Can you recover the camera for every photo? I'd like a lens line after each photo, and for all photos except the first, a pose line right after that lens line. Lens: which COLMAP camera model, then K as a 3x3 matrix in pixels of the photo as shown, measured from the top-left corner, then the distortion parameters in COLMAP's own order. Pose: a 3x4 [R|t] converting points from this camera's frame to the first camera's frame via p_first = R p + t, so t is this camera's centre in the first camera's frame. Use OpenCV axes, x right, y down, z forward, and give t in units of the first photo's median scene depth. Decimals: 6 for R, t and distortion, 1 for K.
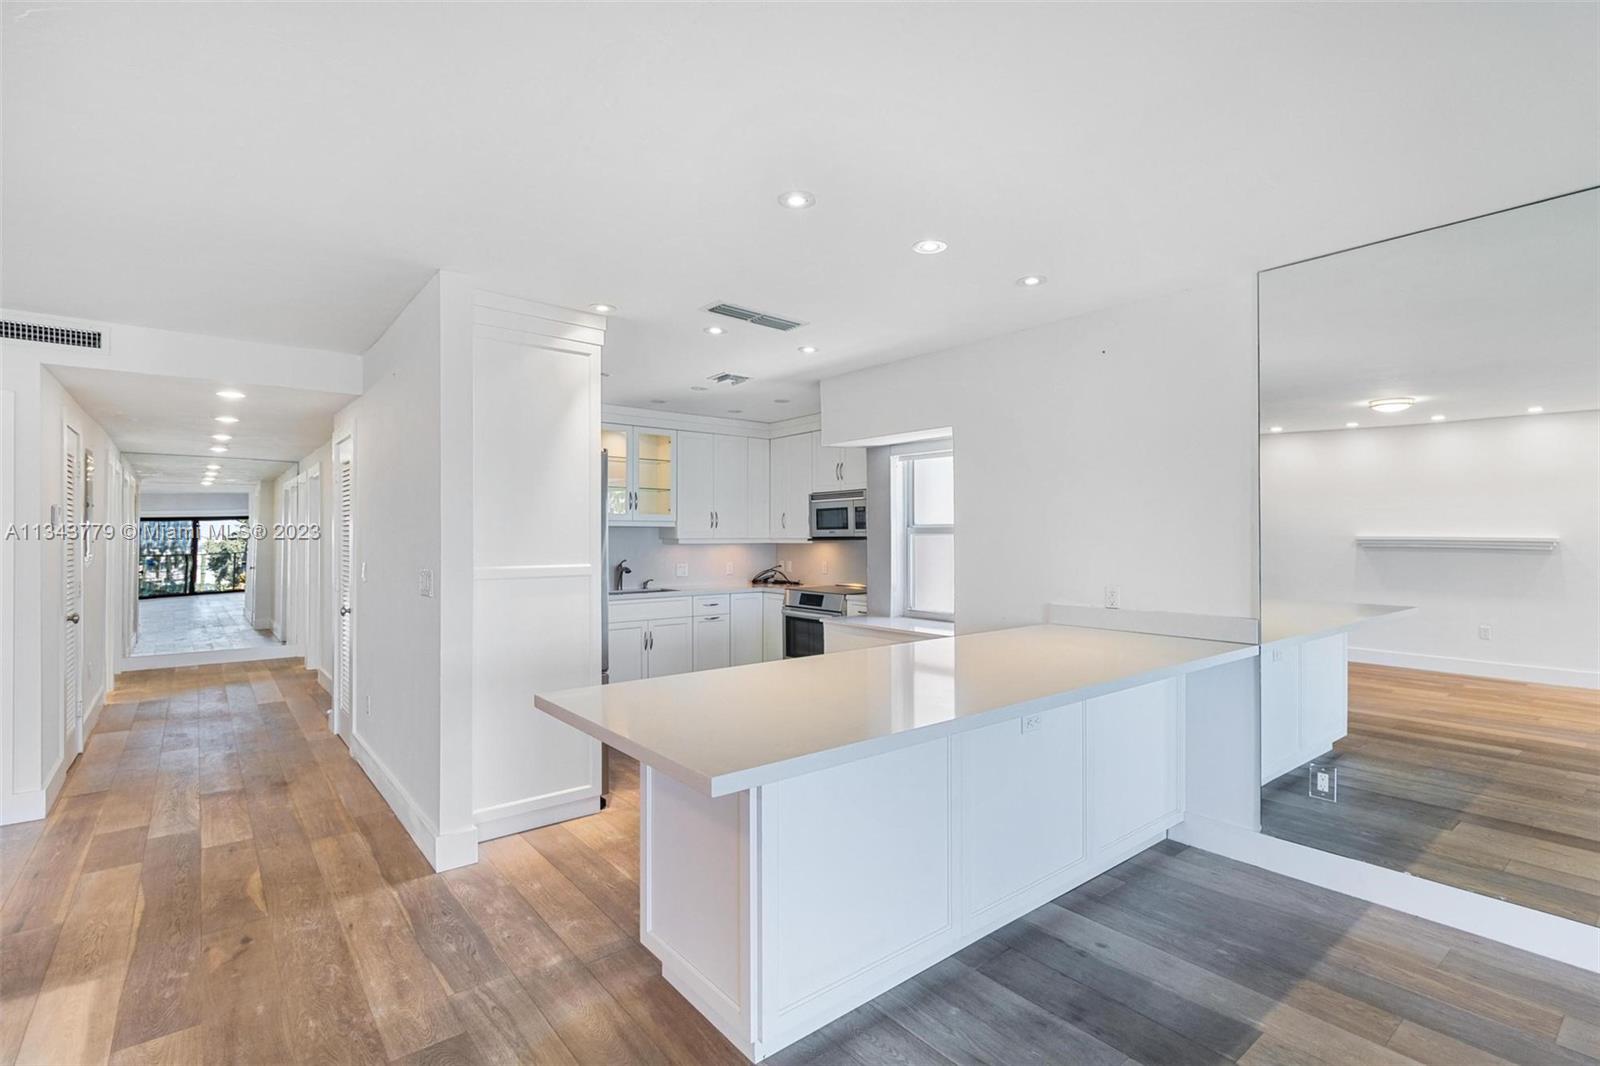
lens RADIAL K [[746.9, 0, 796.4], [0, 746.9, 532.4], [0, 0, 1]] dist [0.011288, 0.001496]
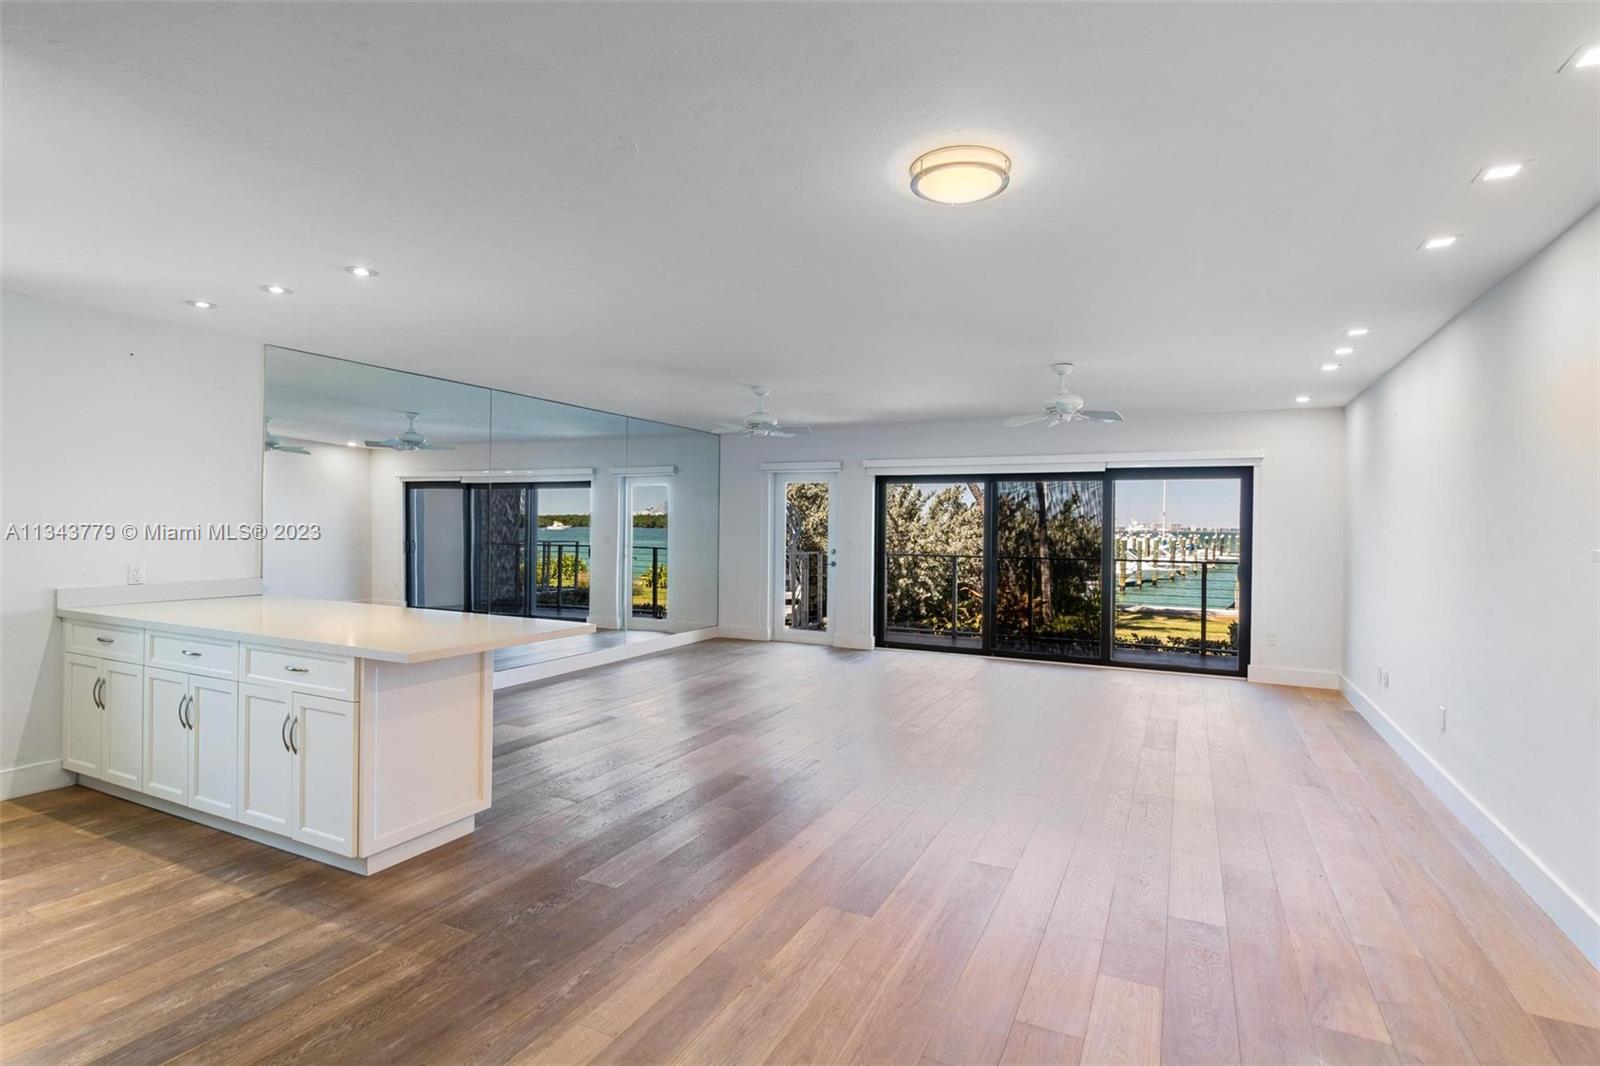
lens RADIAL K [[792.2, 0, 806.7], [0, 792.2, 526.2], [0, 0, 1]] dist [0.004378, -0.000690]
pose [[-0.427113, -0.003395, 0.904192, -0.620861], [-0.016741, 0.999851, -0.004153, 0.000835], [-0.904043, -0.016911, -0.427106, 0.337084]]
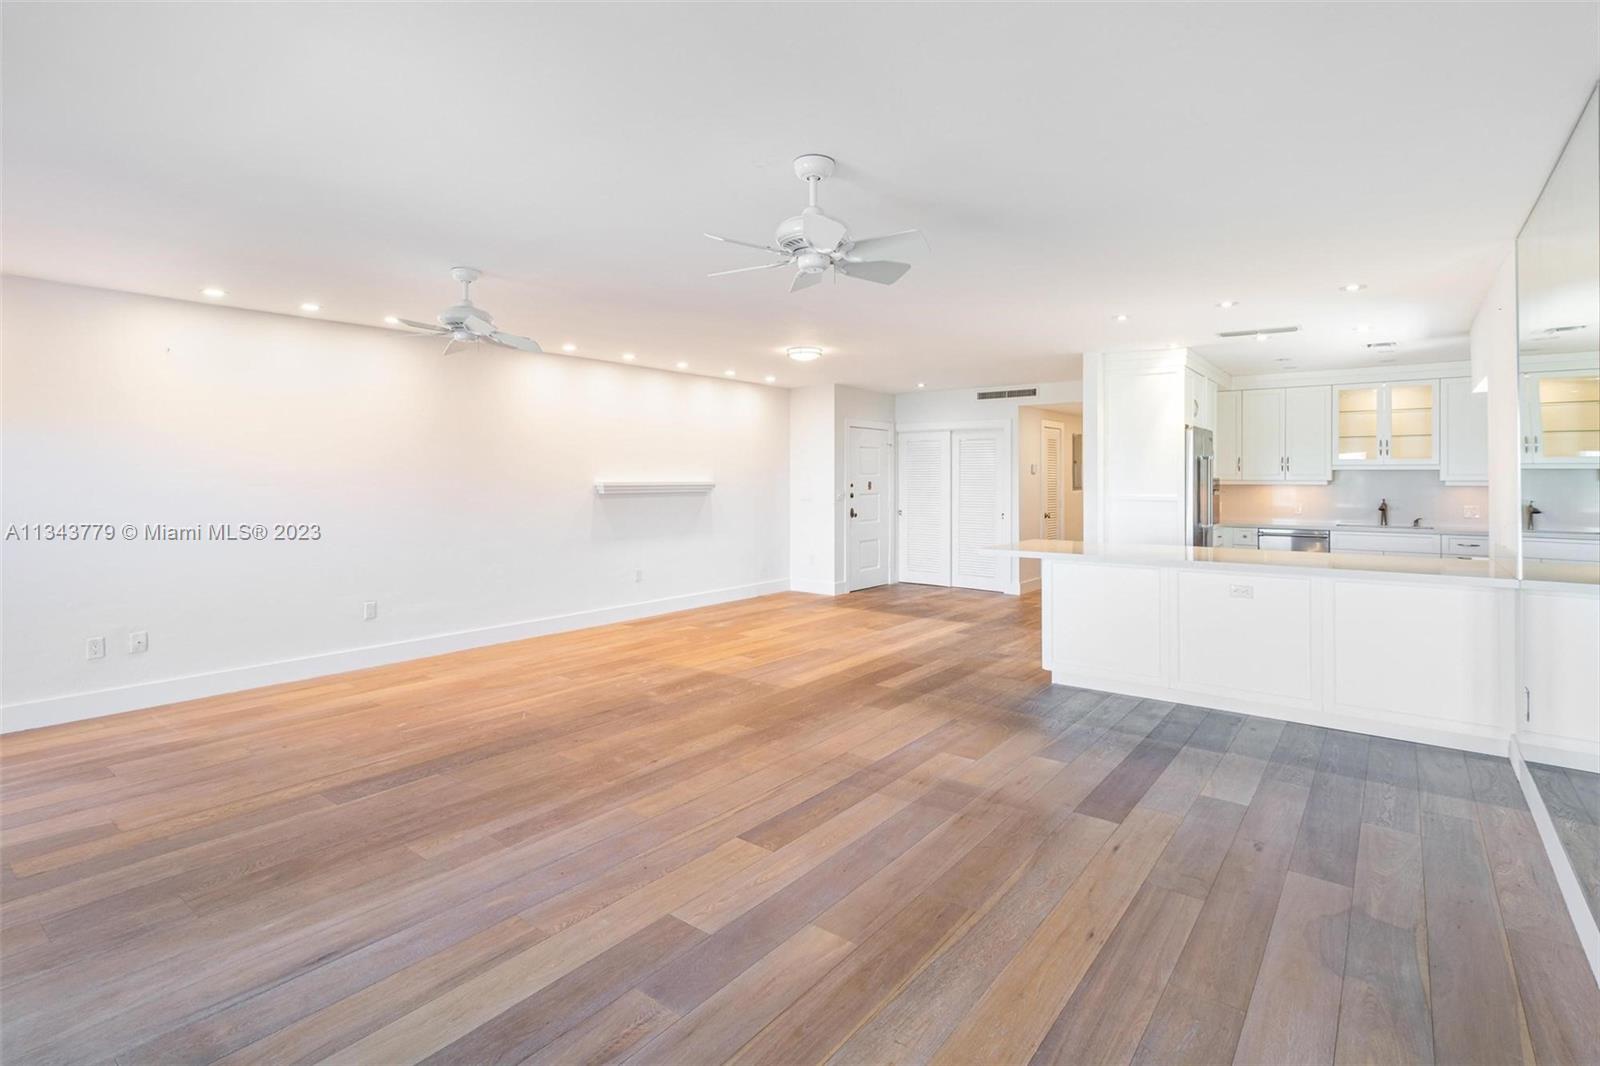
lens RADIAL K [[758.8, 0, 813.4], [0, 758.8, 478.1], [0, 0, 1]] dist [0.000977, 0.001963]
pose [[0.246349, 0.002106, -0.969179, 0.696747], [0.004627, 0.999984, 0.003349, -0.002958], [0.969170, -0.005309, 0.246335, -0.134523]]
